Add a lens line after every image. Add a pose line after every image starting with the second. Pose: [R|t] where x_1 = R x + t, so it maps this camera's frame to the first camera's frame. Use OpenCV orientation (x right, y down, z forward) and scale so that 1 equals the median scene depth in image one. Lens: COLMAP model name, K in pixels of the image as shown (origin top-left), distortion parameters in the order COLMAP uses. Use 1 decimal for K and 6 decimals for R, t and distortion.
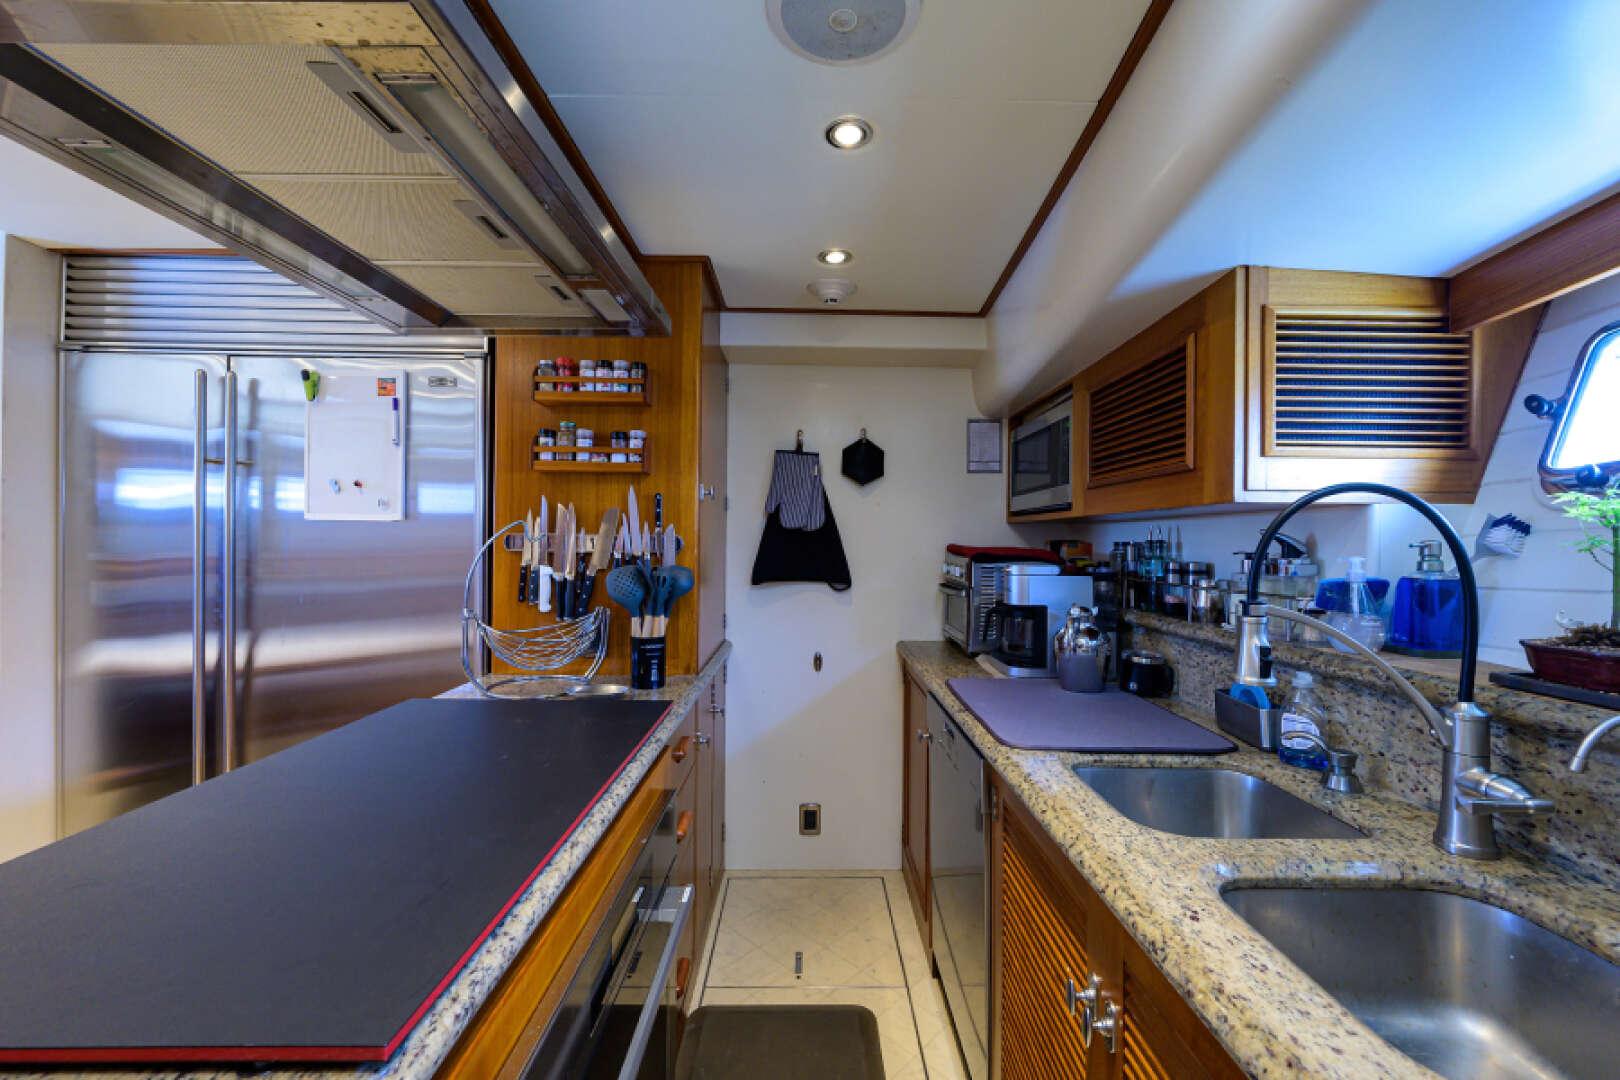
lens RADIAL K [[637.5, 0, 819.5], [0, 637.5, 532.9], [0, 0, 1]] dist [0.000328, 0.000150]
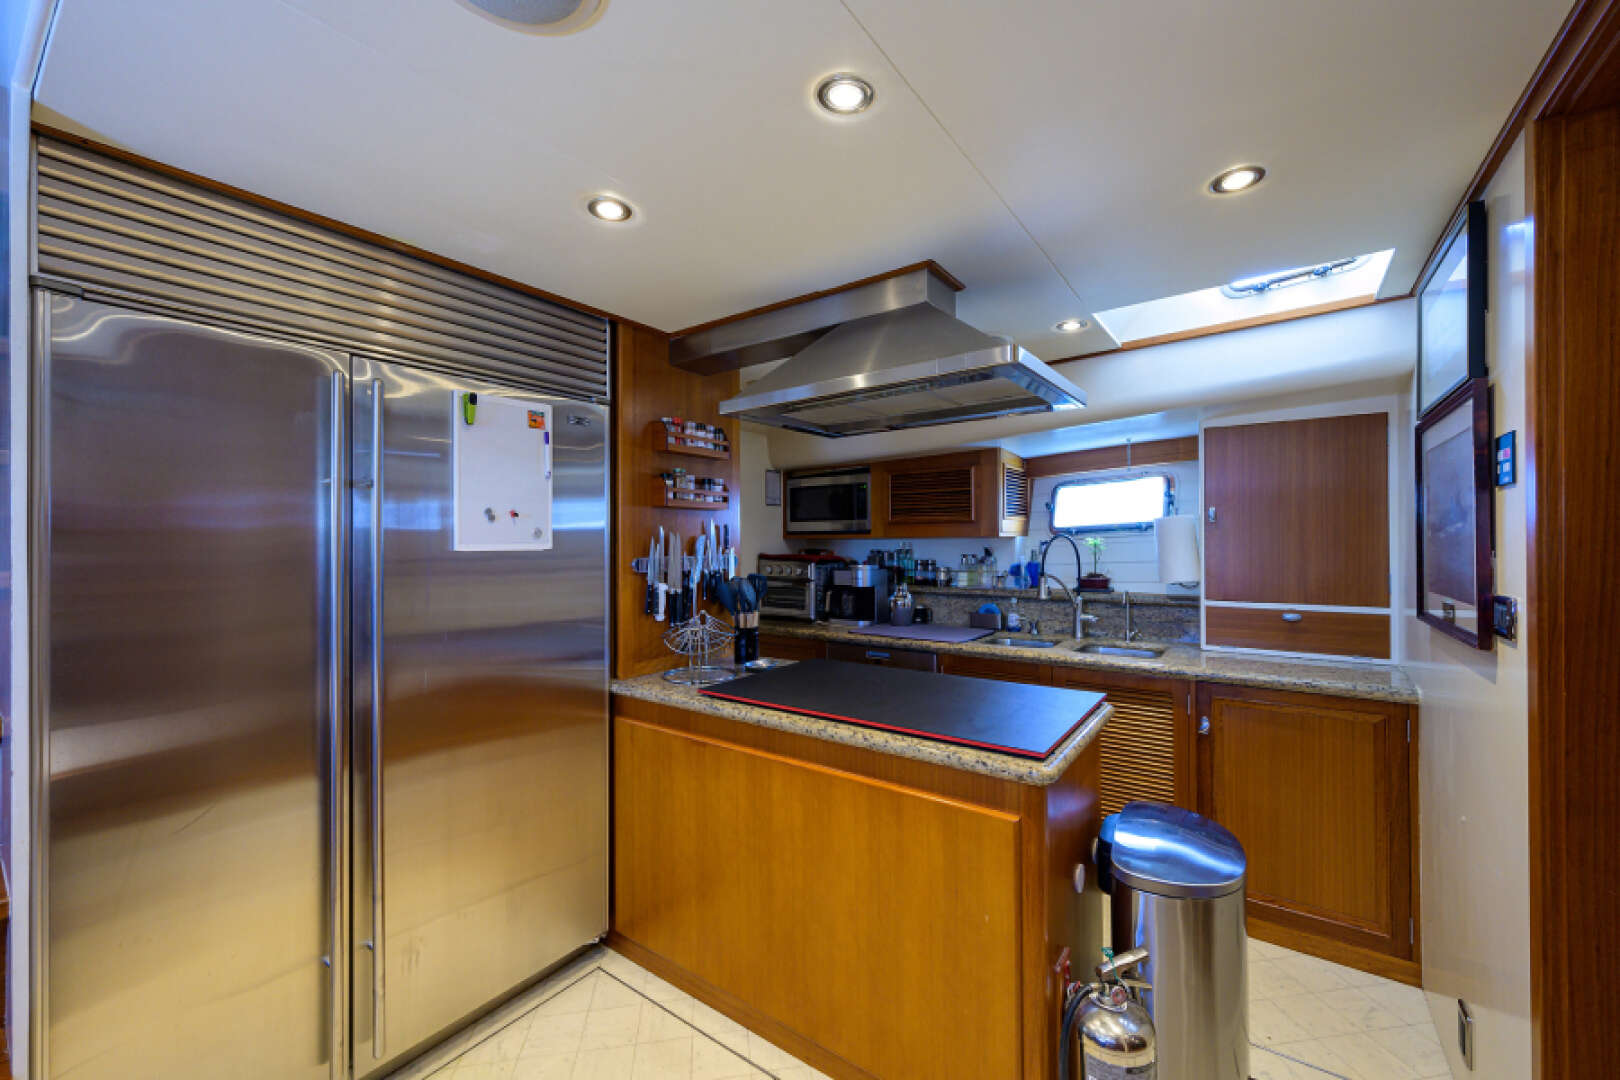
lens RADIAL K [[637.5, 0, 809.1], [0, 637.5, 535.8], [0, 0, 1]] dist [0.000328, 0.000150]
pose [[0.596689, -0.009526, 0.802416, -1.249026], [0.002441, 0.999946, 0.010056, -0.051928], [-0.802469, -0.004042, 0.596680, 0.035664]]
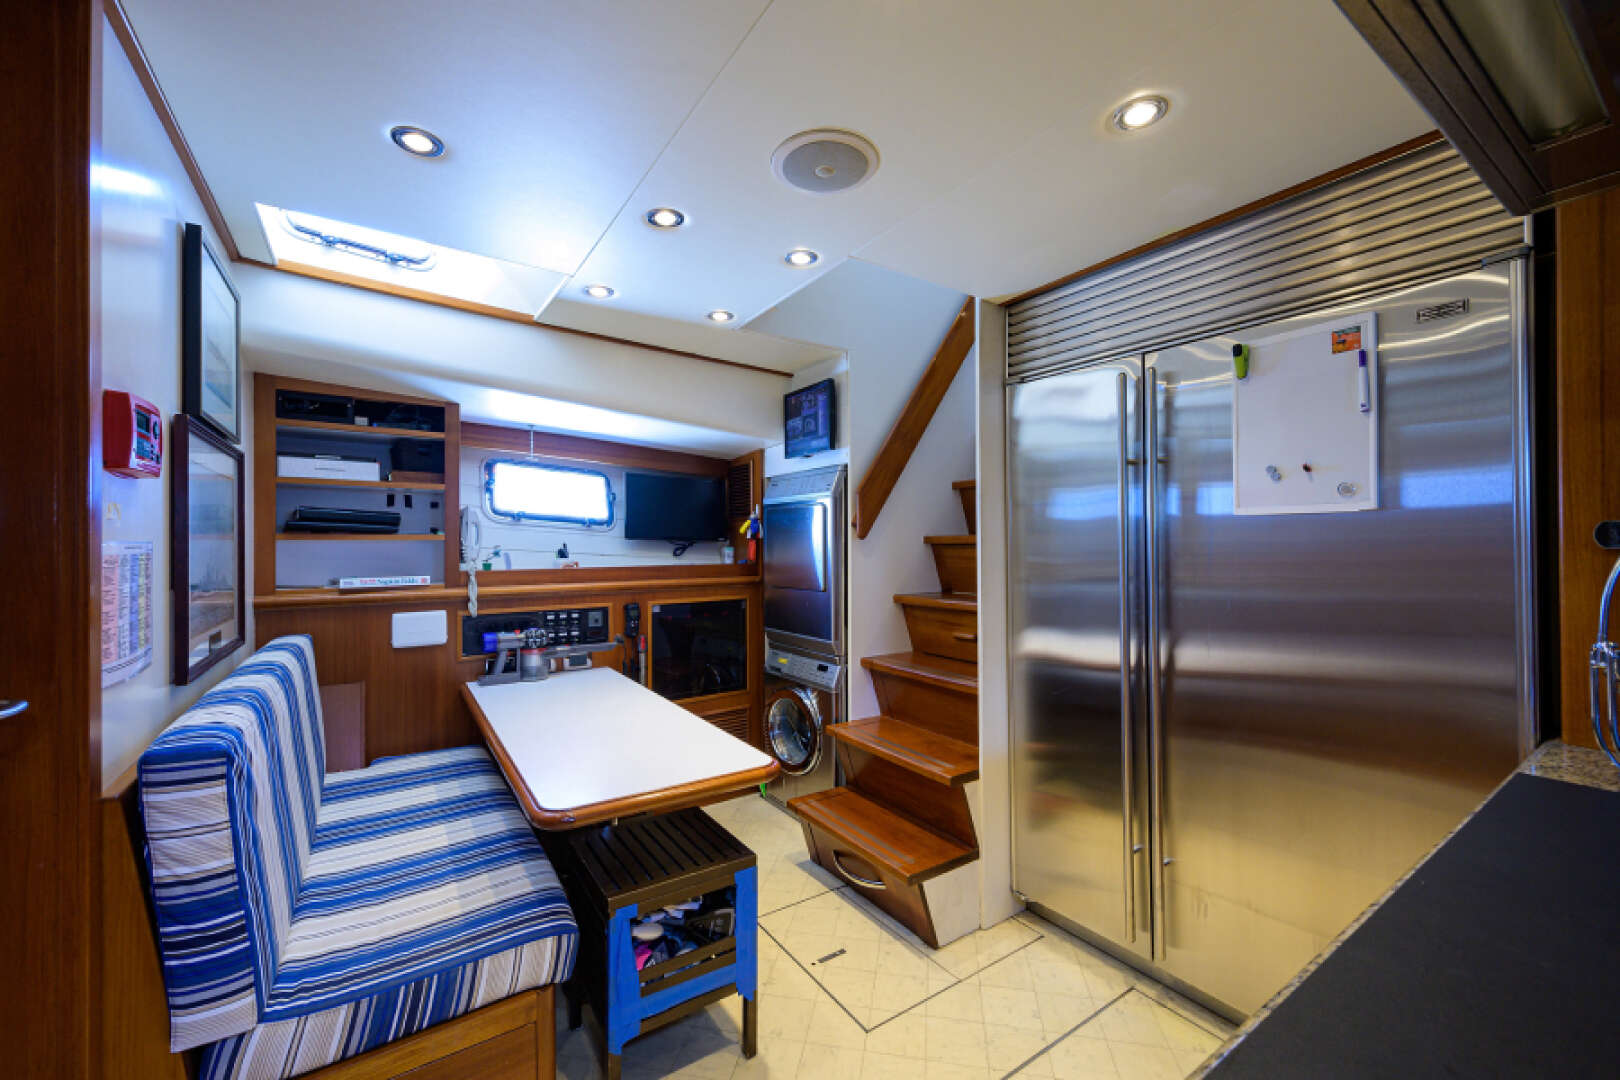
lens RADIAL K [[637.5, 0, 801.0], [0, 637.5, 539.8], [0, 0, 1]] dist [0.000328, 0.000150]
pose [[0.537162, -0.017716, -0.843293, -0.387078], [0.016482, 0.999809, -0.010506, 0.012172], [0.843318, -0.008256, 0.537352, 0.020176]]
